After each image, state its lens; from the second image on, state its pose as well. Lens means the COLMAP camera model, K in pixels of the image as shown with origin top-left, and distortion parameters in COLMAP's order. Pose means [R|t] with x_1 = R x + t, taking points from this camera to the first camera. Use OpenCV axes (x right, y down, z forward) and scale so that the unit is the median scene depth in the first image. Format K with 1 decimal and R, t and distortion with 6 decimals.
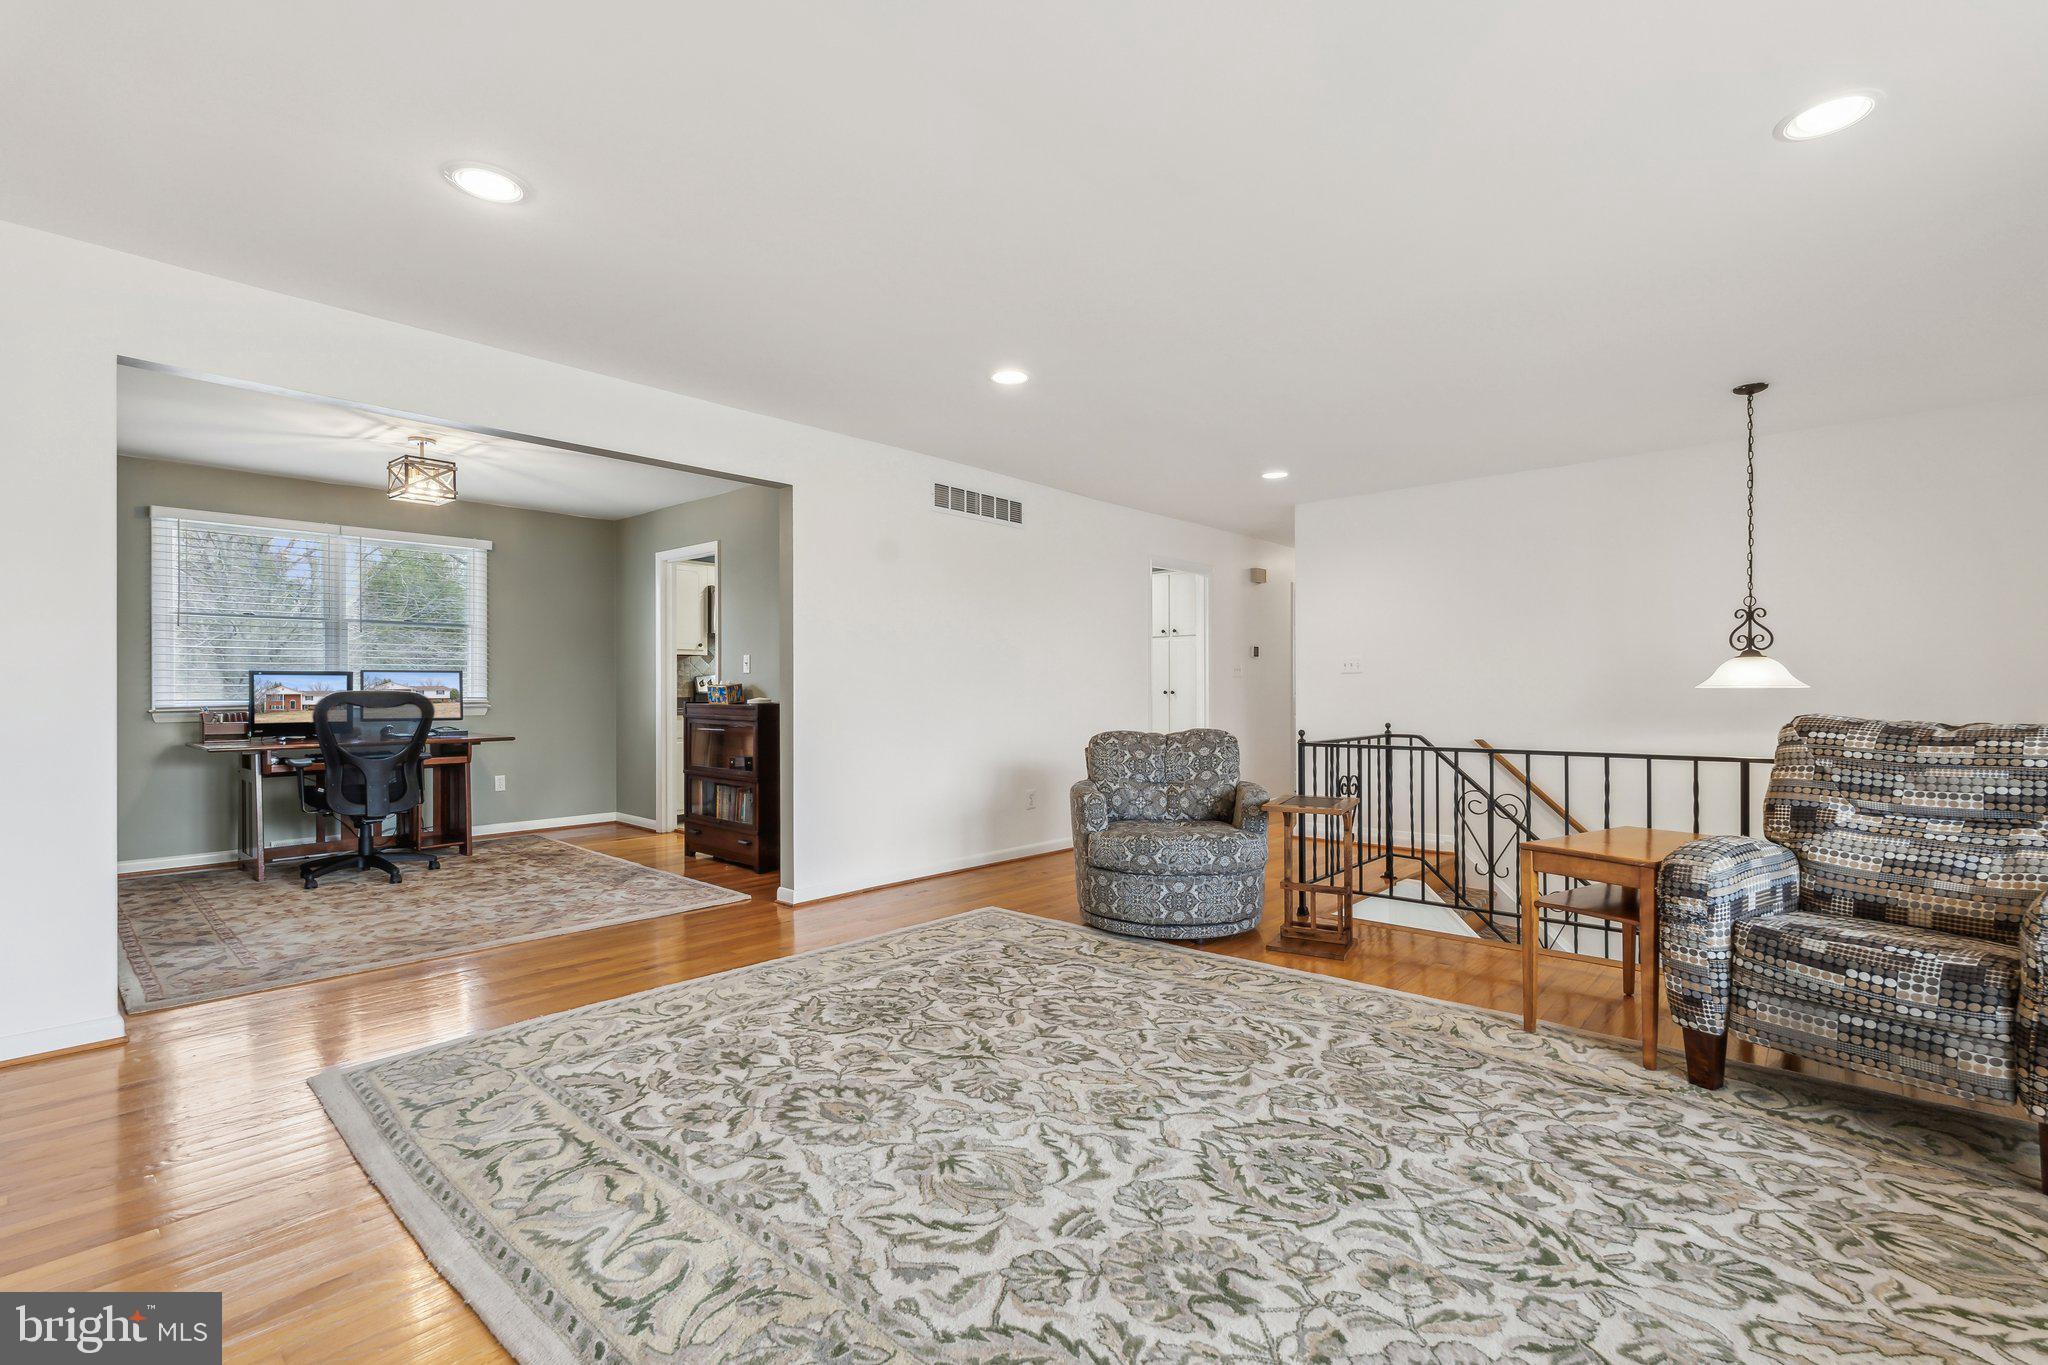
lens RADIAL K [[916.2, 0, 1013.0], [0, 916.2, 701.0], [0, 0, 1]] dist [-0.001868, -0.000136]
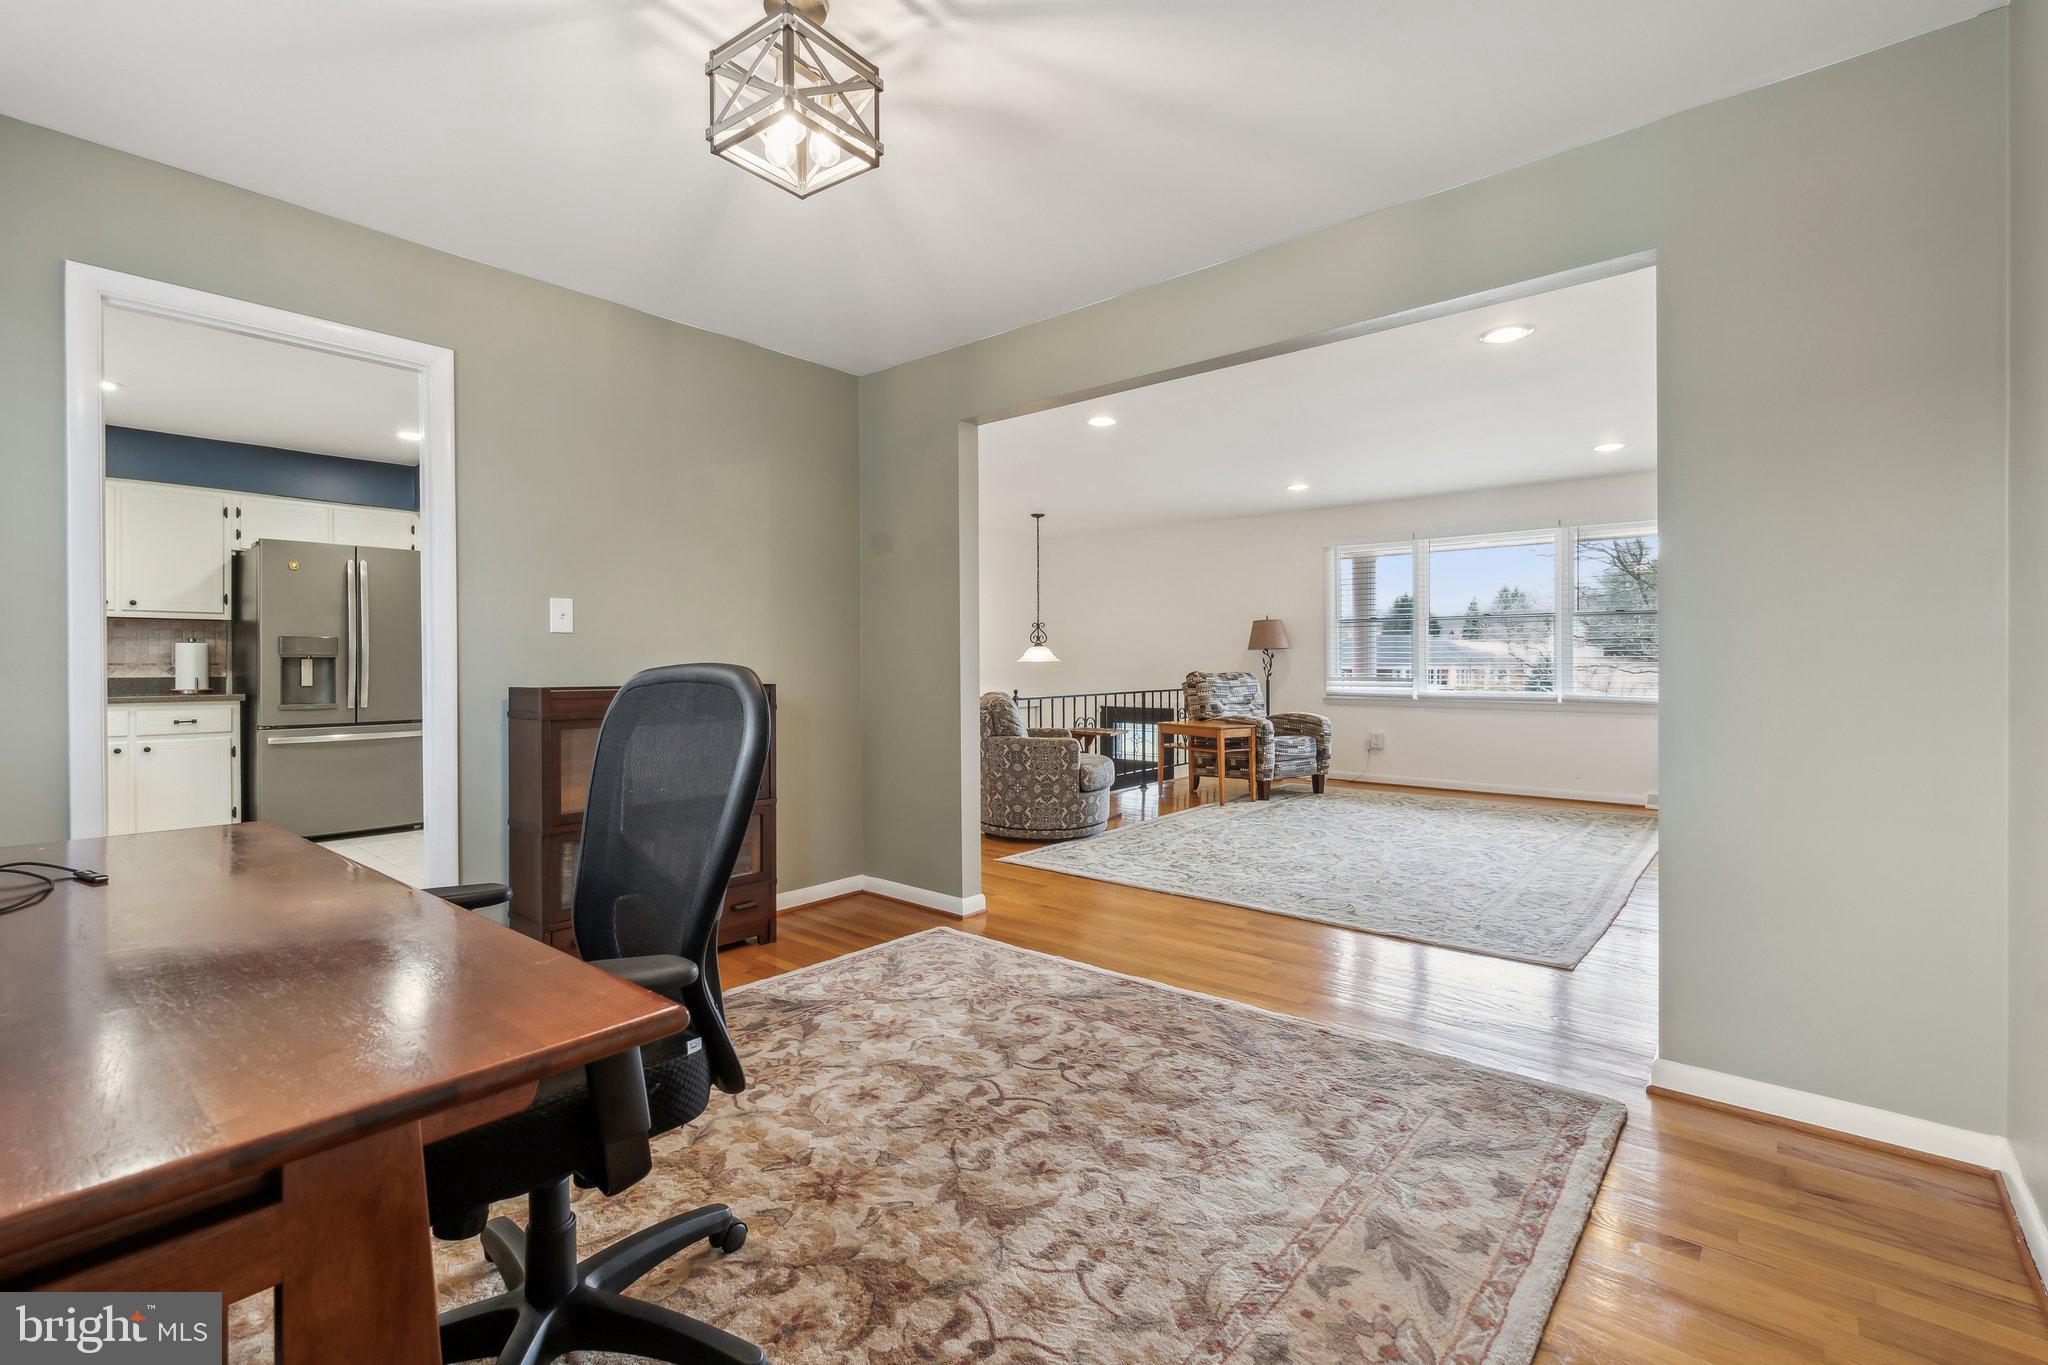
lens RADIAL K [[916.2, 0, 1024.7], [0, 916.2, 661.1], [0, 0, 1]] dist [-0.001868, -0.000136]
pose [[-0.040021, 0.003348, 0.999193, -1.855461], [0.013522, 0.999905, -0.002809, -0.014800], [-0.999107, 0.013399, -0.040062, 1.670736]]
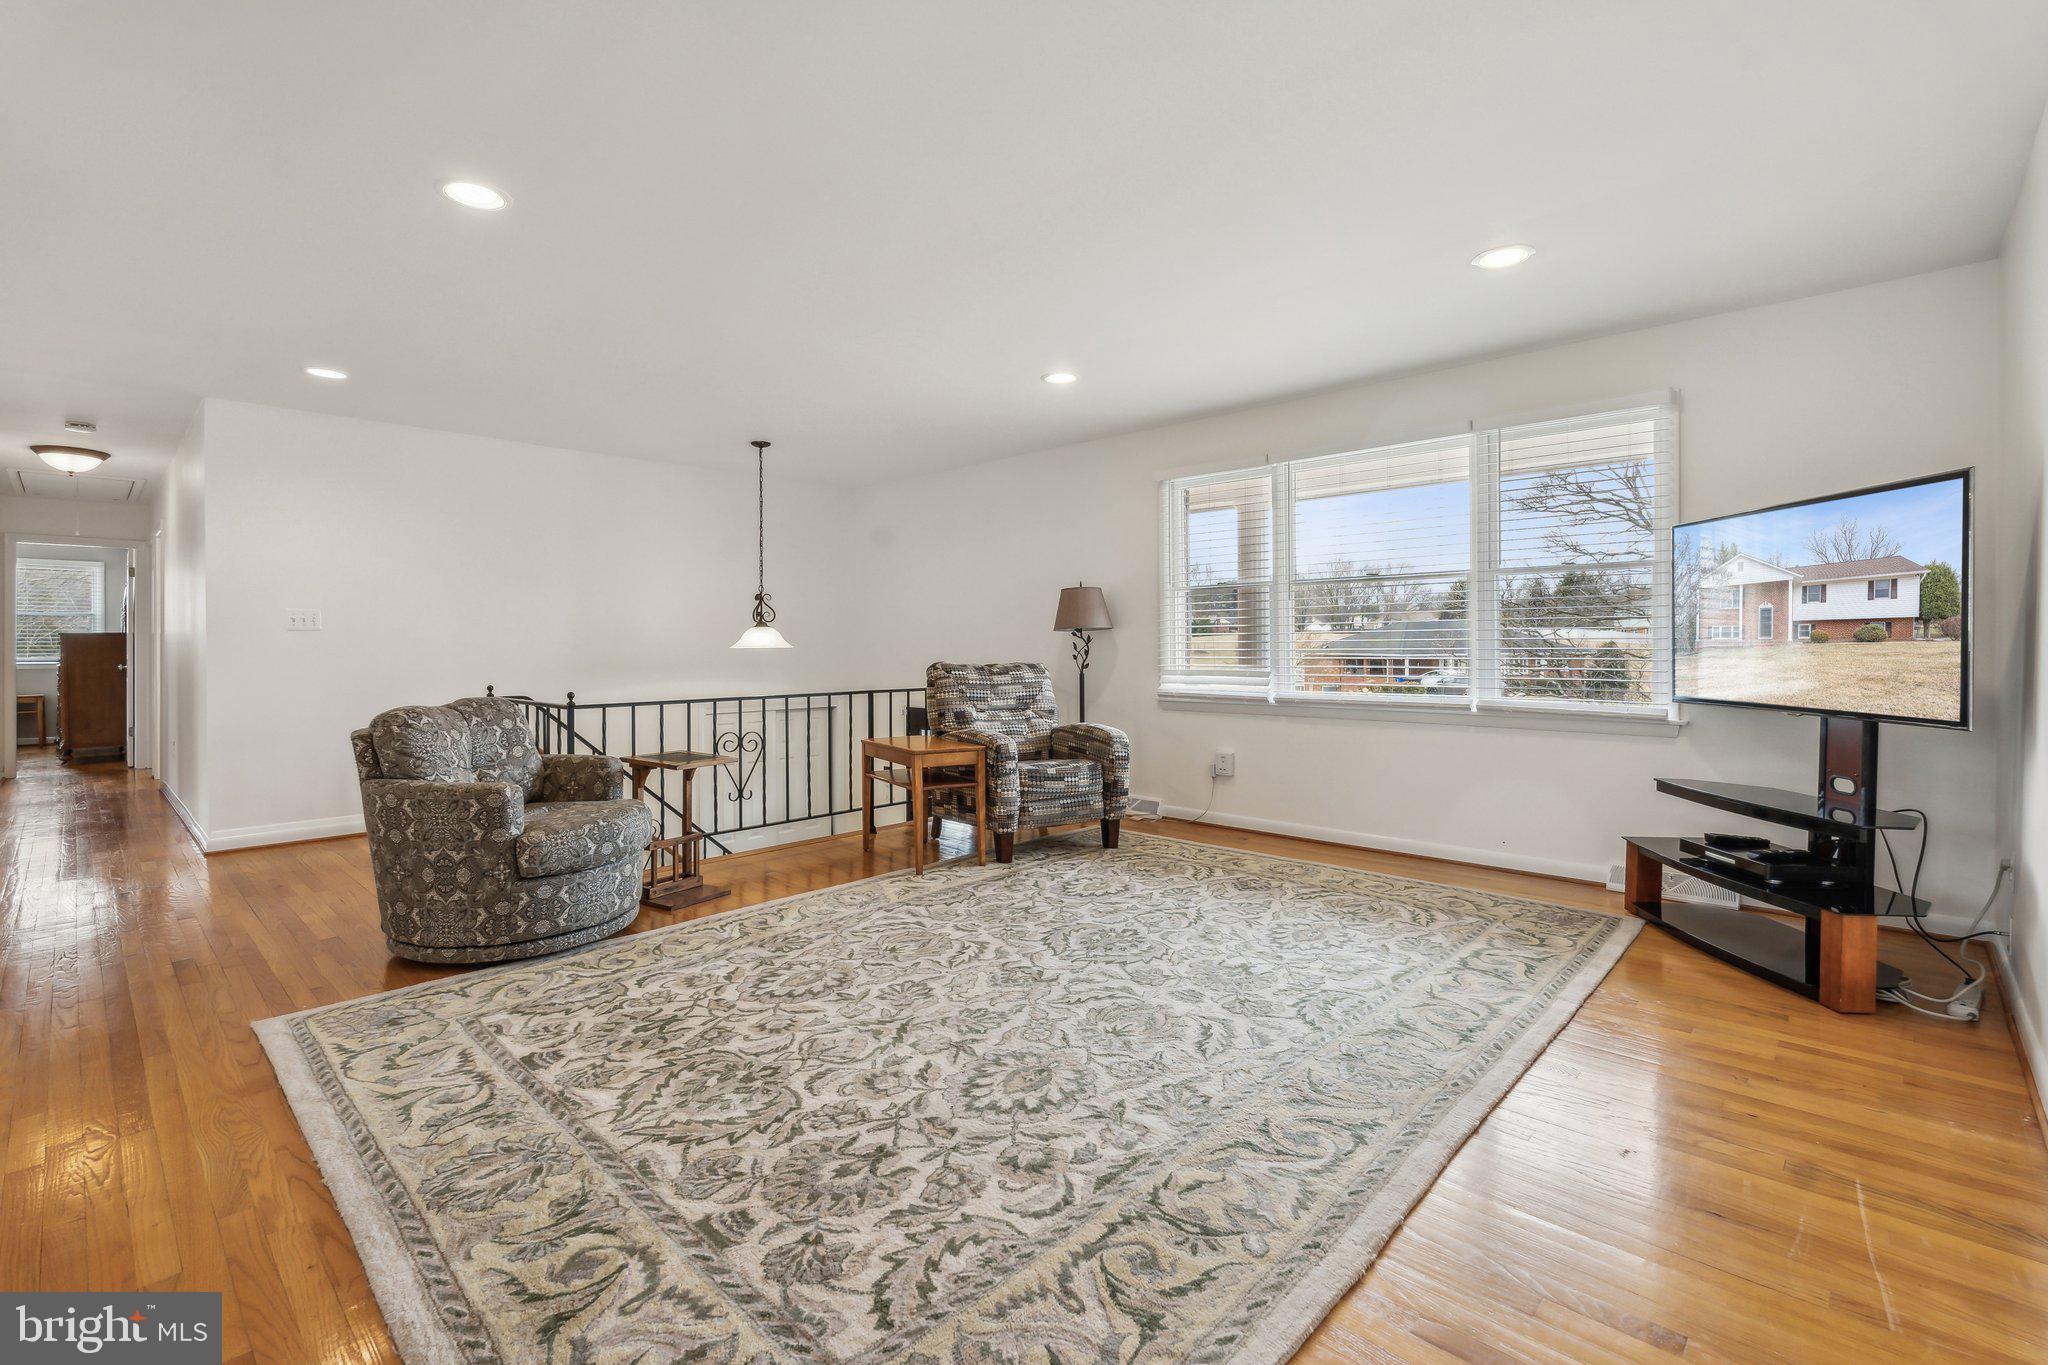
lens RADIAL K [[916.2, 0, 1024.0], [0, 916.2, 653.3], [0, 0, 1]] dist [-0.001868, -0.000136]
pose [[0.020704, -0.003089, 0.999781, -0.978037], [0.014542, 0.999890, 0.002789, -0.005168], [-0.999680, 0.014481, 0.020747, 0.827236]]
